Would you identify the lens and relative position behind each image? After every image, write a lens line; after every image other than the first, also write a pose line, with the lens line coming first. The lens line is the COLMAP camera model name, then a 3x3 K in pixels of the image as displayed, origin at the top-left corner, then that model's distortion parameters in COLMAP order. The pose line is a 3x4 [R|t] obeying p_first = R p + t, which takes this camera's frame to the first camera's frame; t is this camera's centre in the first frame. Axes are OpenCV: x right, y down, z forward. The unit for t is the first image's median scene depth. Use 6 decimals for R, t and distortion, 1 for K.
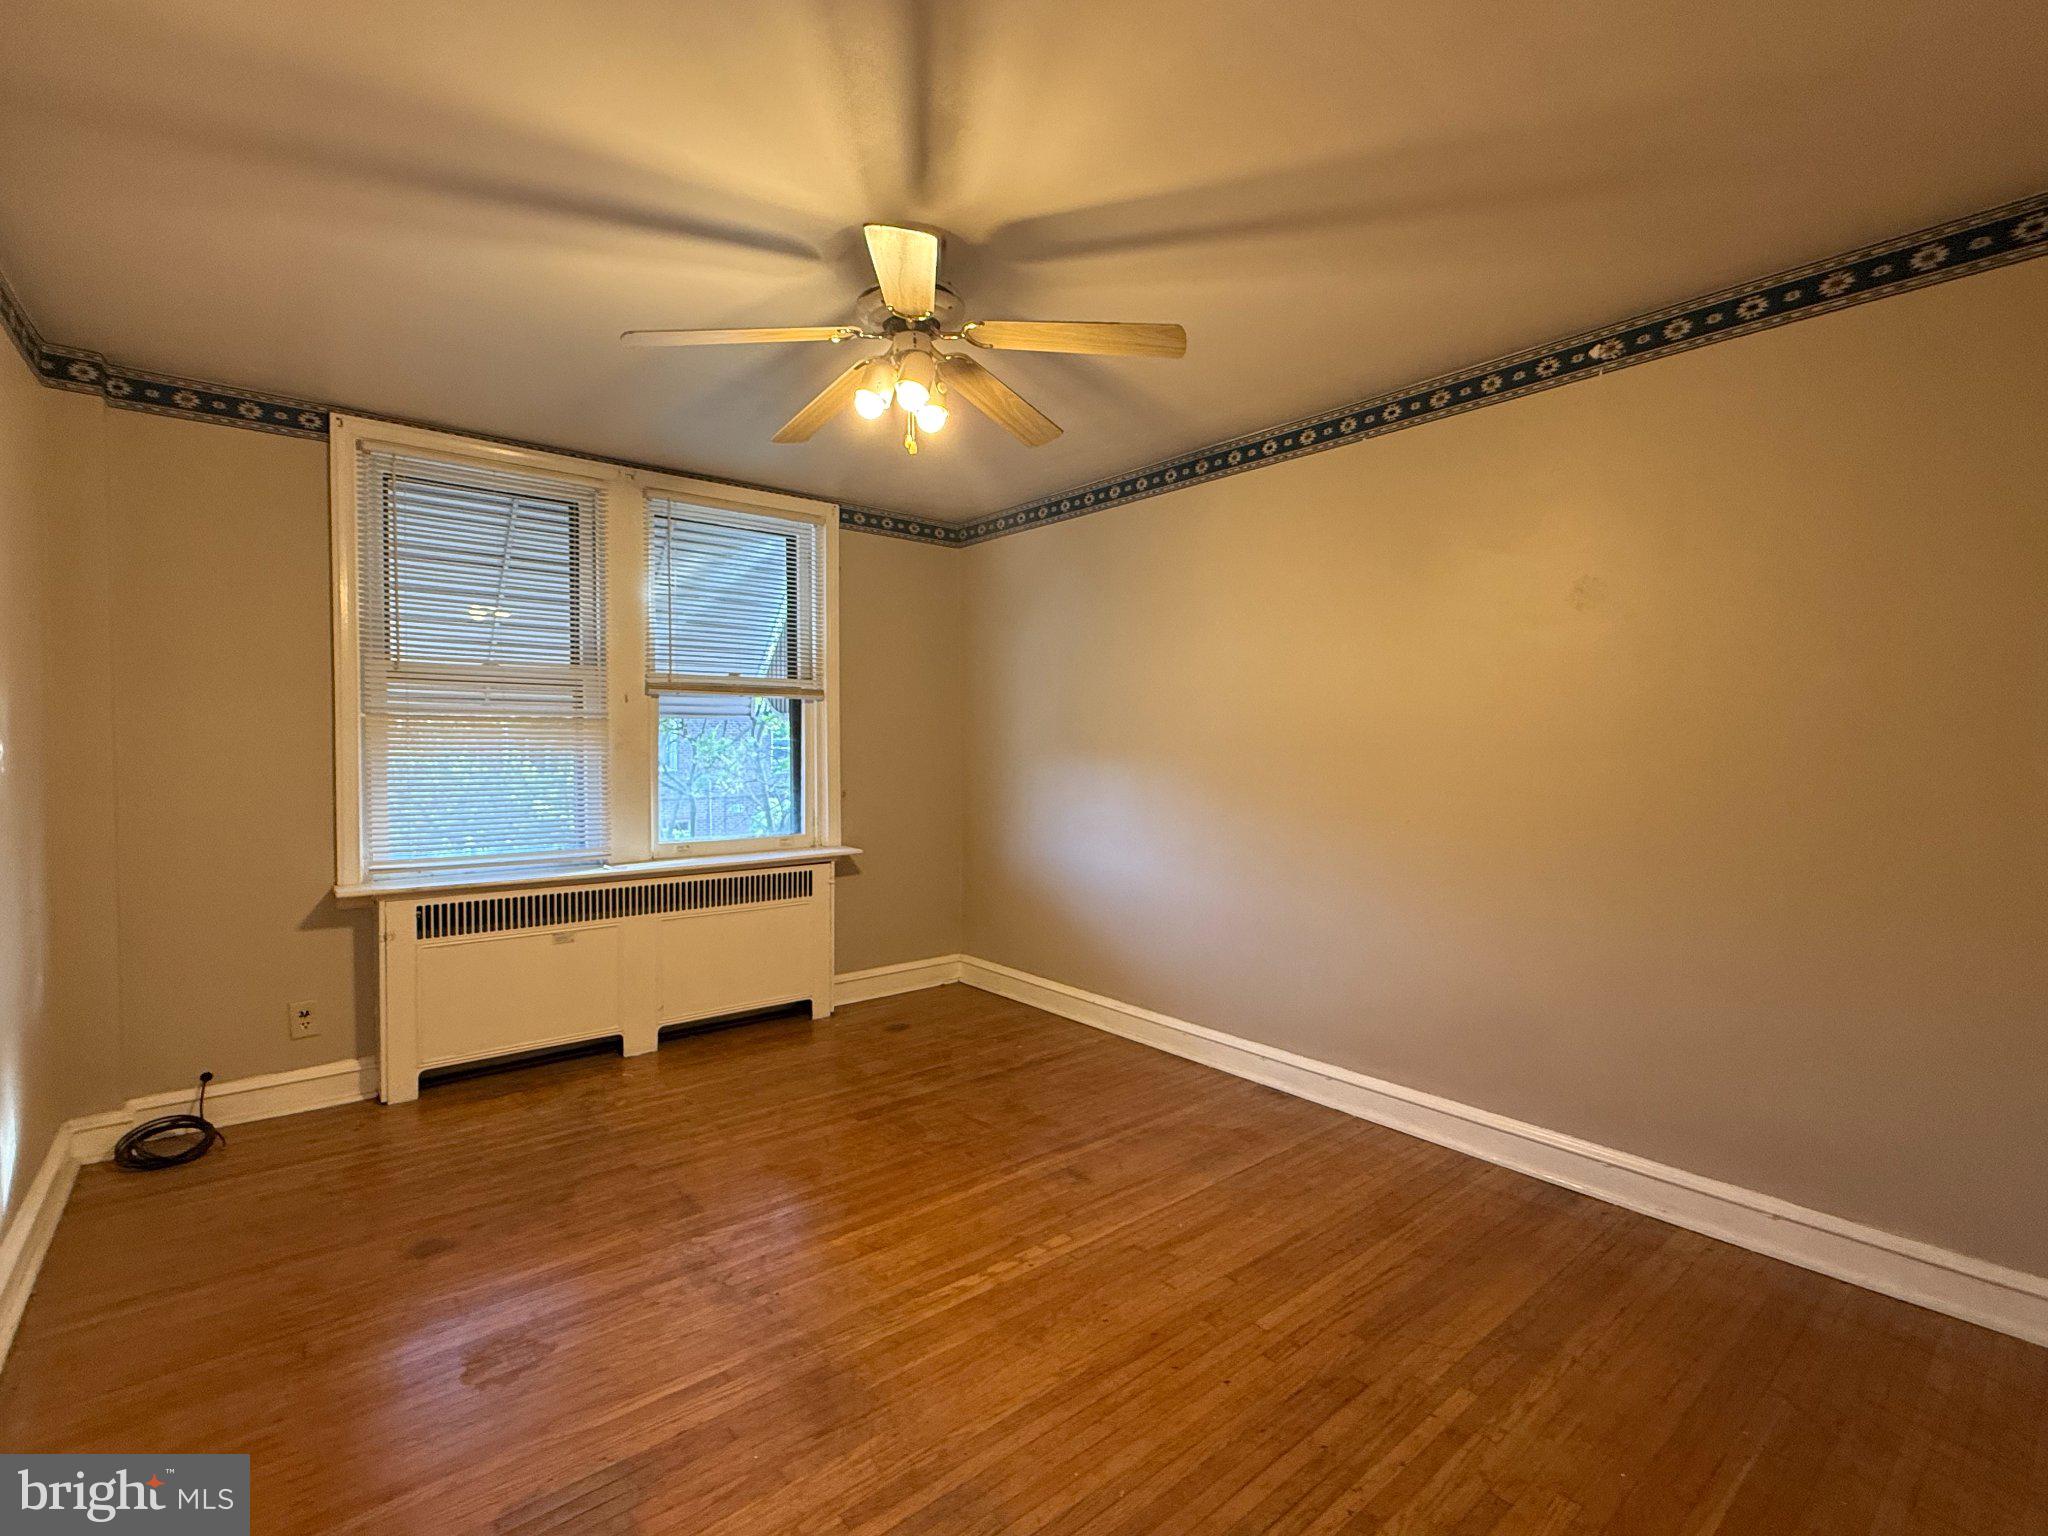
lens RADIAL K [[934.5, 0, 1019.2], [0, 934.5, 766.7], [0, 0, 1]] dist [-0.002610, 0.000148]
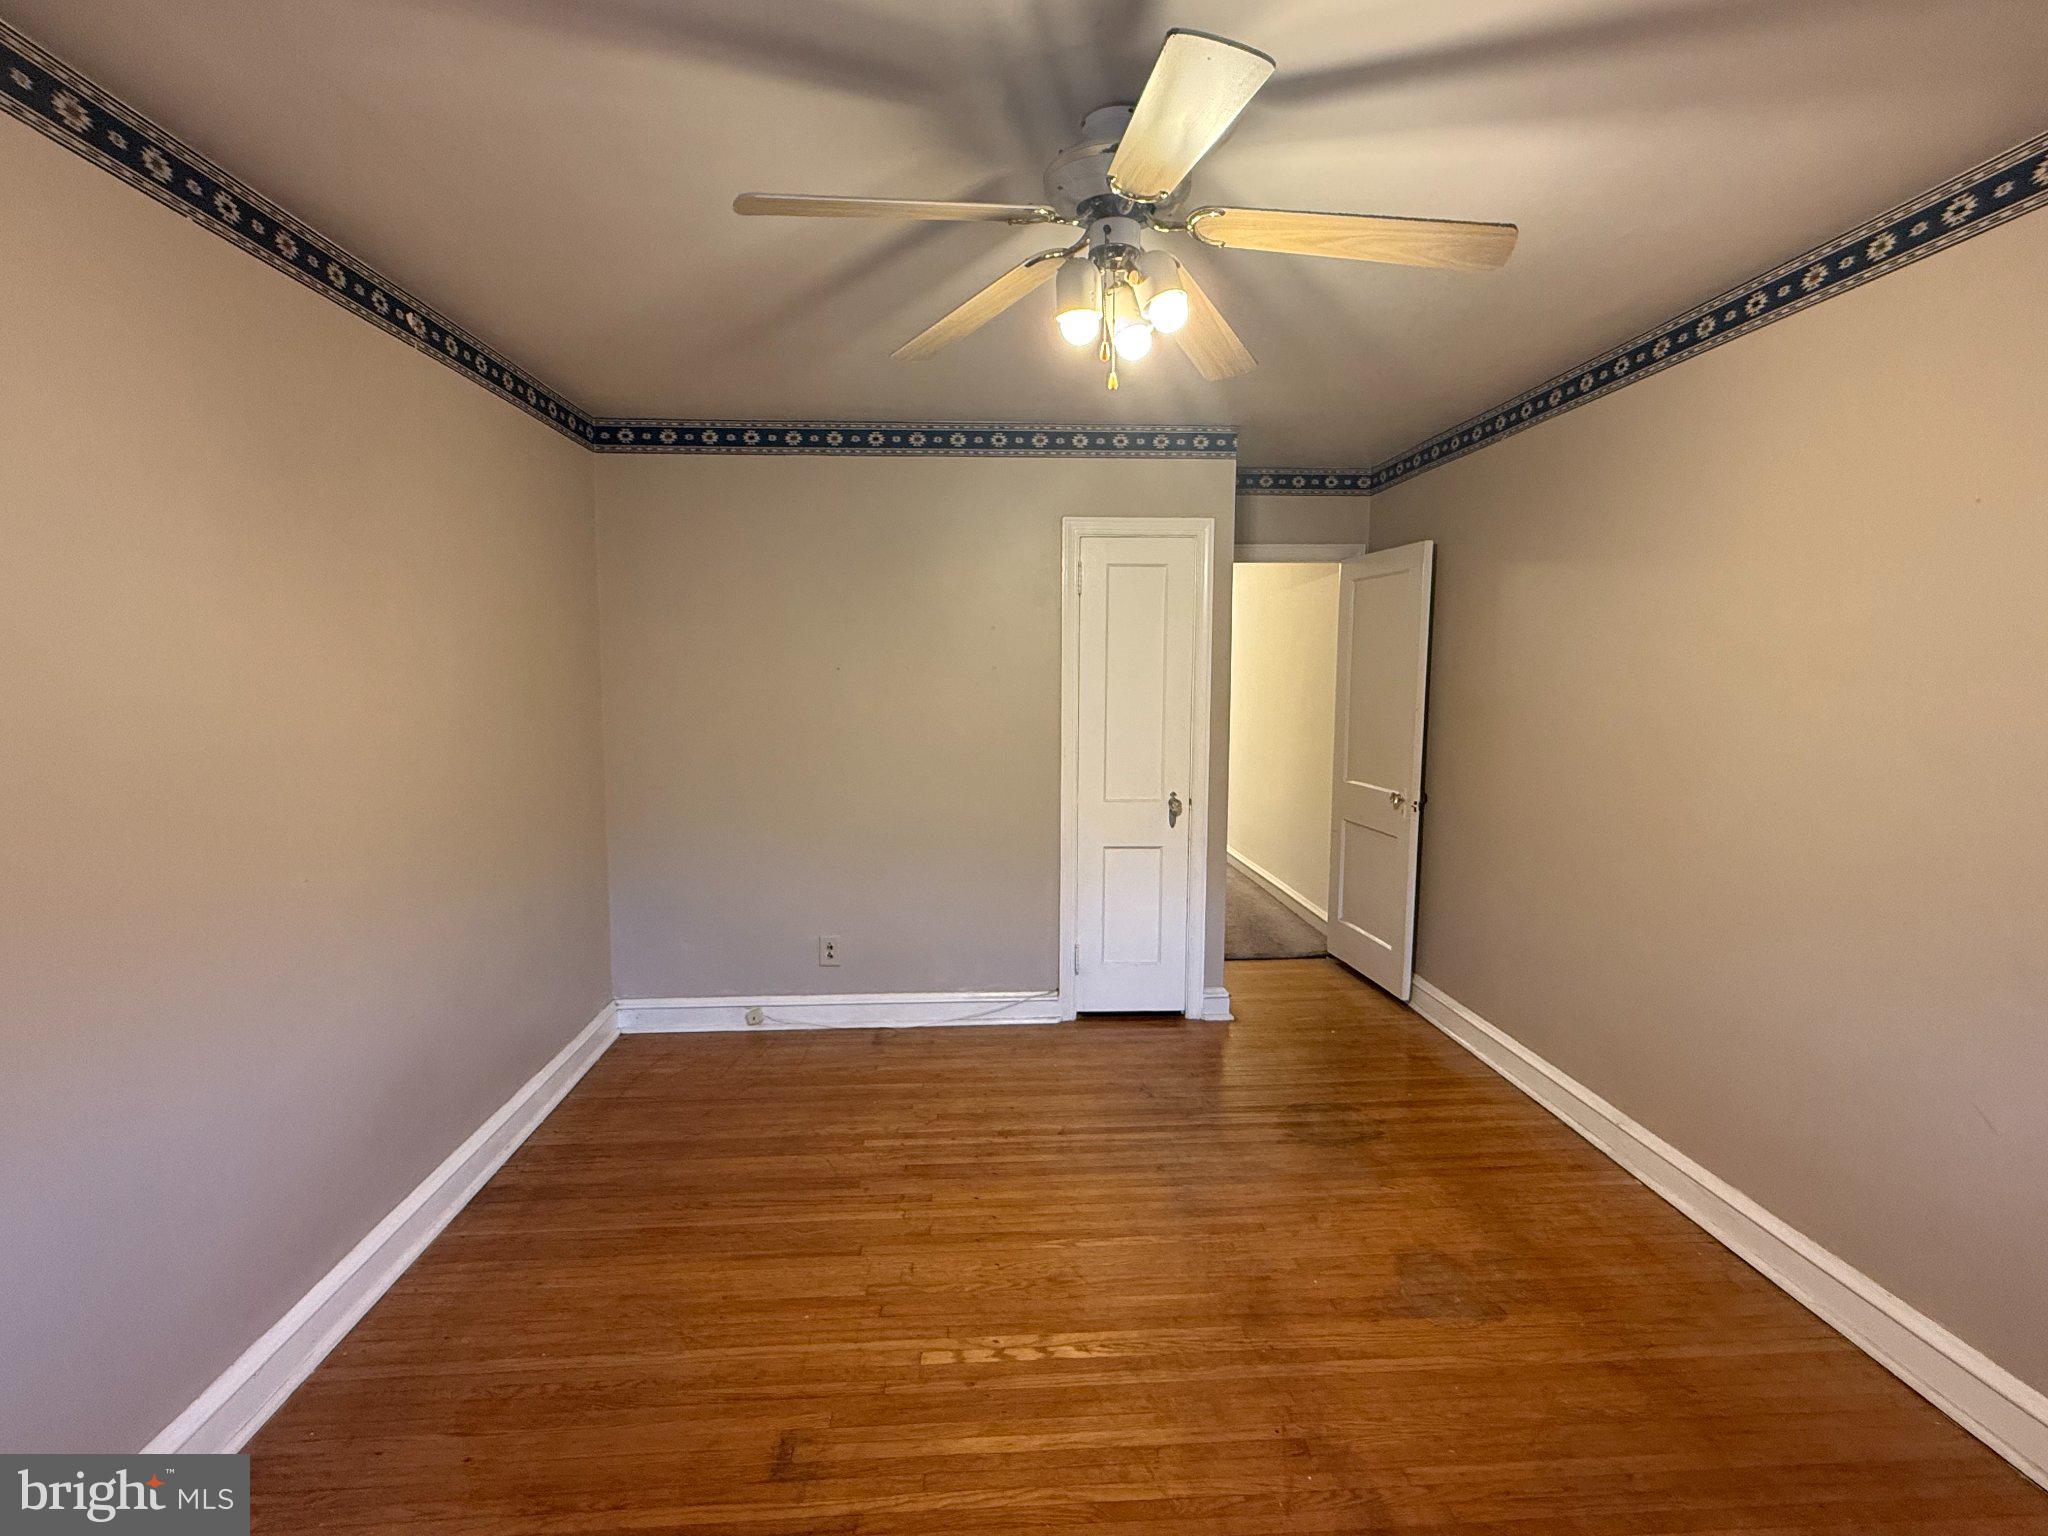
lens RADIAL K [[934.5, 0, 1016.2], [0, 934.5, 769.9], [0, 0, 1]] dist [-0.002610, 0.000148]
pose [[-0.806412, -0.062627, 0.588028, -0.349076], [0.018746, 0.991169, 0.131271, -0.091133], [-0.591056, 0.116881, -0.798117, 1.153034]]
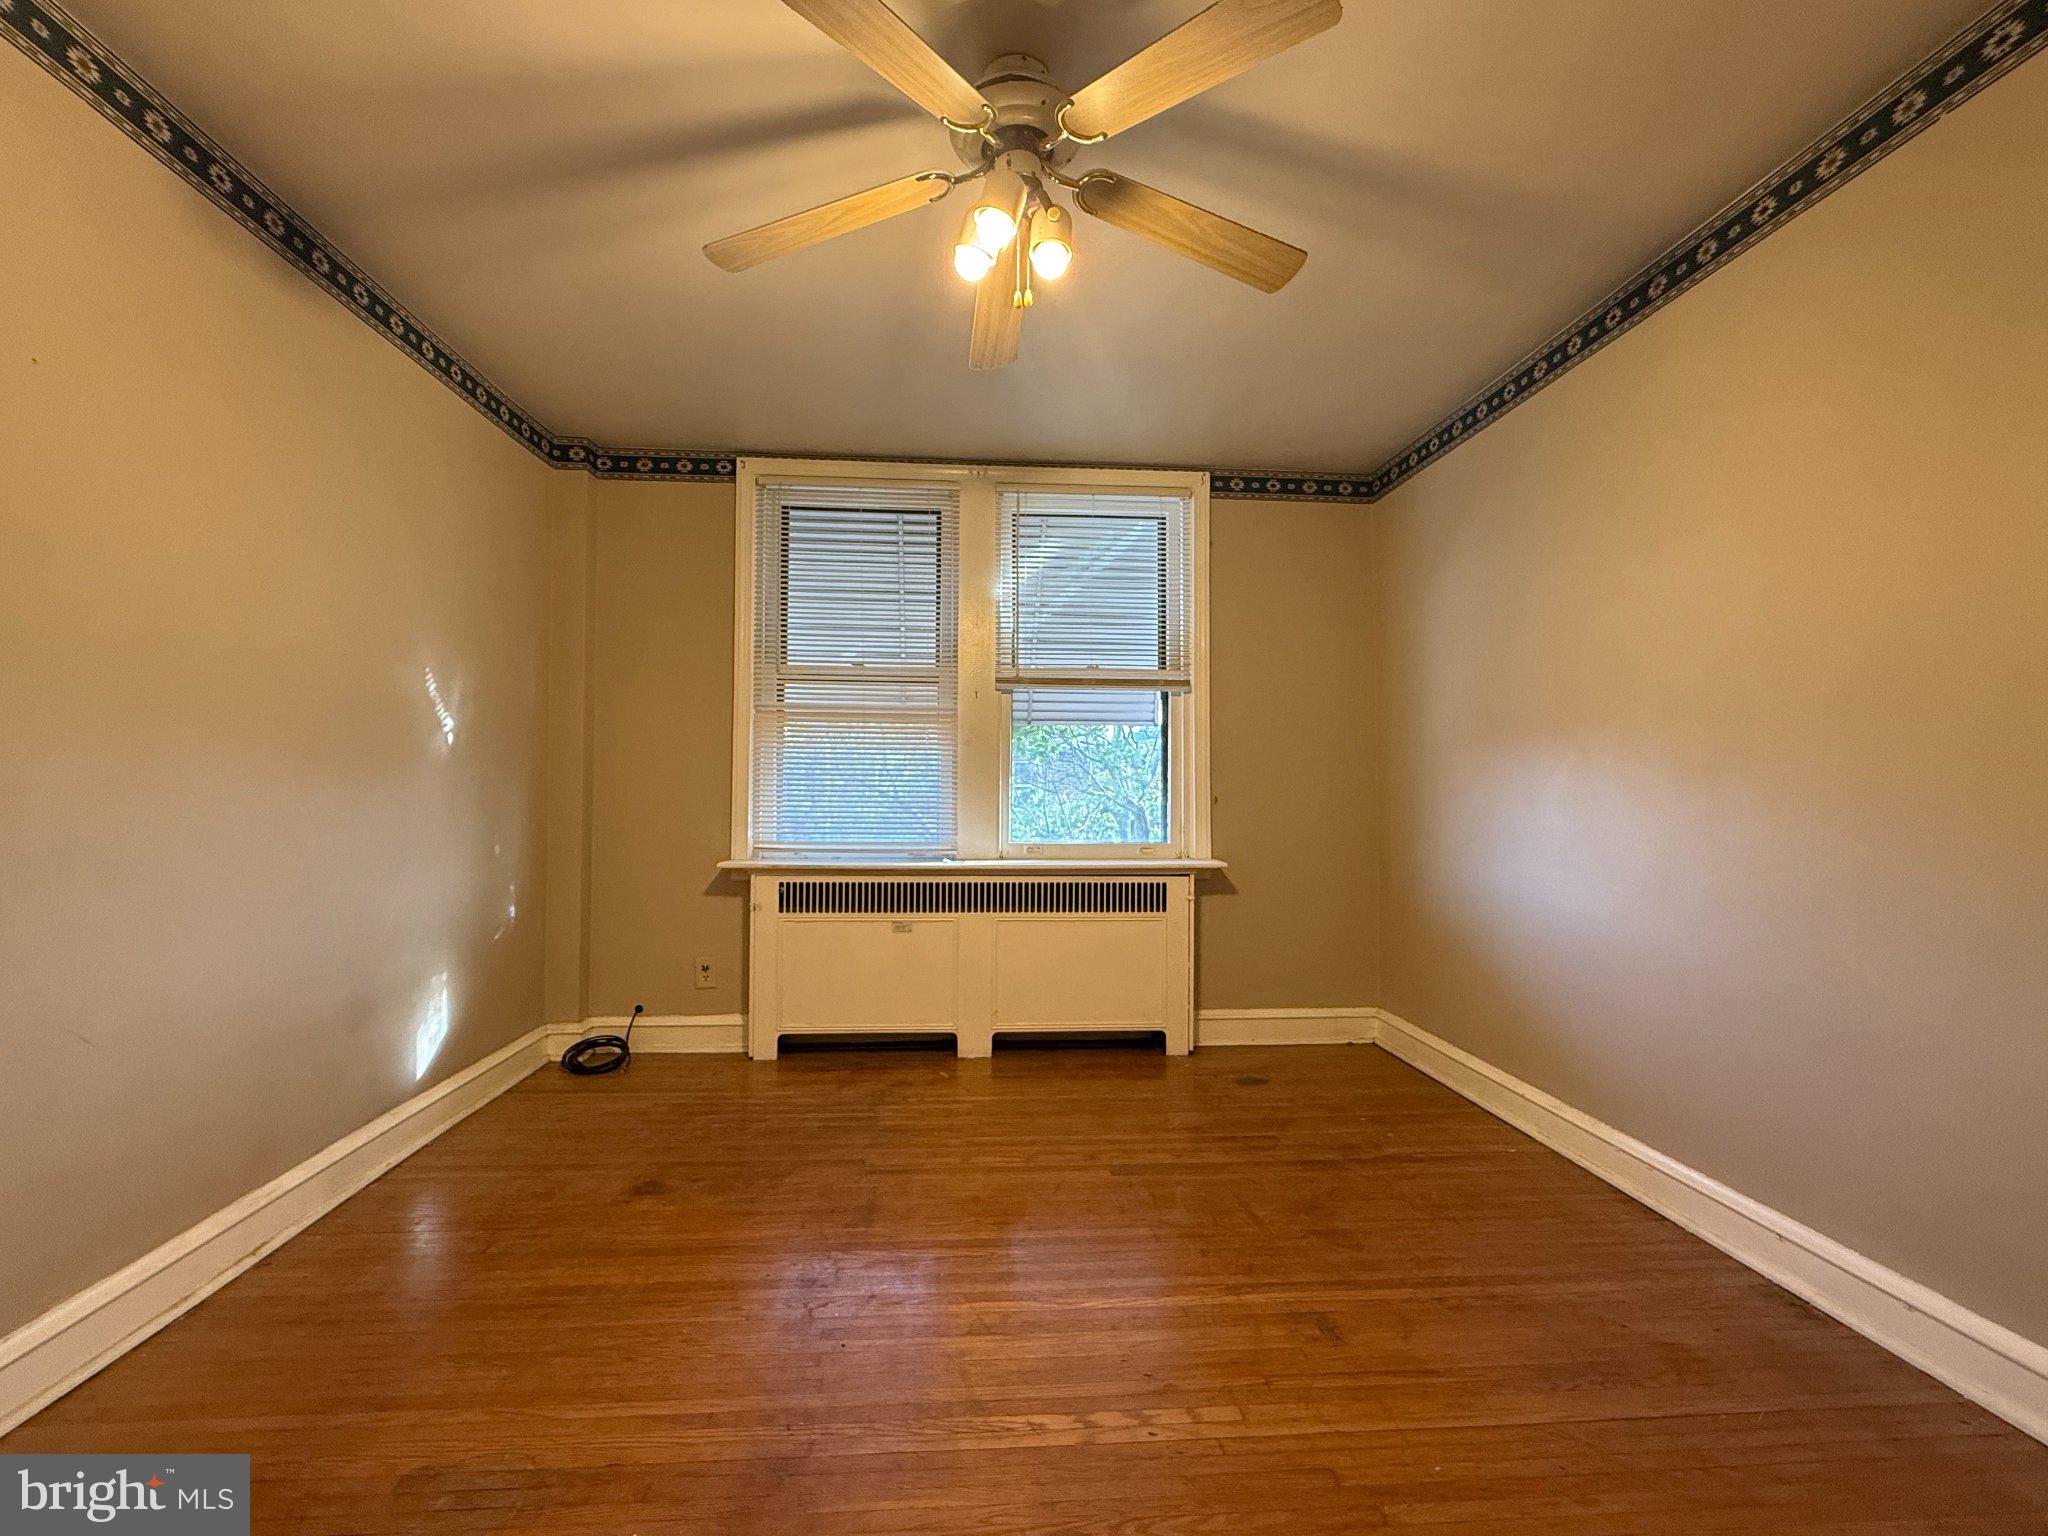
lens RADIAL K [[934.5, 0, 1019.3], [0, 934.5, 762.3], [0, 0, 1]] dist [-0.002610, 0.000148]
pose [[0.816061, -0.014918, -0.577773, 0.231639], [-0.019176, 0.998418, -0.052863, 0.062180], [0.577648, 0.054219, 0.814483, 0.260882]]
